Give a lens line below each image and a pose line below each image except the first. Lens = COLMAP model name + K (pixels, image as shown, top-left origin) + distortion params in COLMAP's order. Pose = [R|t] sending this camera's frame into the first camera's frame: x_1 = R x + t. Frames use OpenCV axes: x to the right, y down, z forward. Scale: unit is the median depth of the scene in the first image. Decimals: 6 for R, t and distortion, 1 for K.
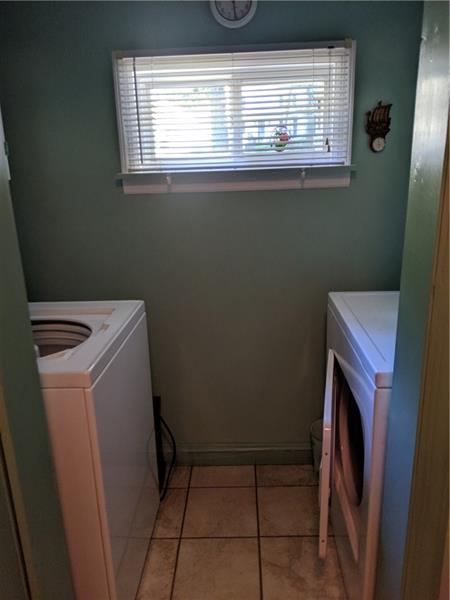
lens RADIAL K [[473.6, 0, 225.0], [0, 473.6, 300.0], [0, 0, 1]] dist [0.035469, -0.000663]
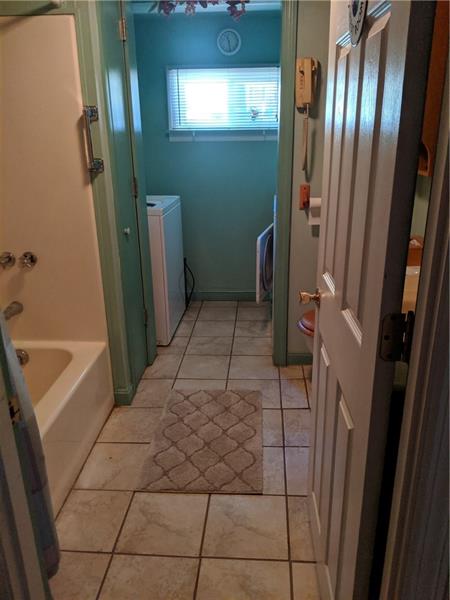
lens RADIAL K [[481.6, 0, 237.6], [0, 481.6, 299.6], [0, 0, 1]] dist [0.005375, 0.001839]
pose [[0.999547, 0.028459, -0.009800, 0.094742], [-0.027679, 0.997007, 0.072187, 0.261562], [0.011825, -0.071883, 0.997343, -0.964209]]
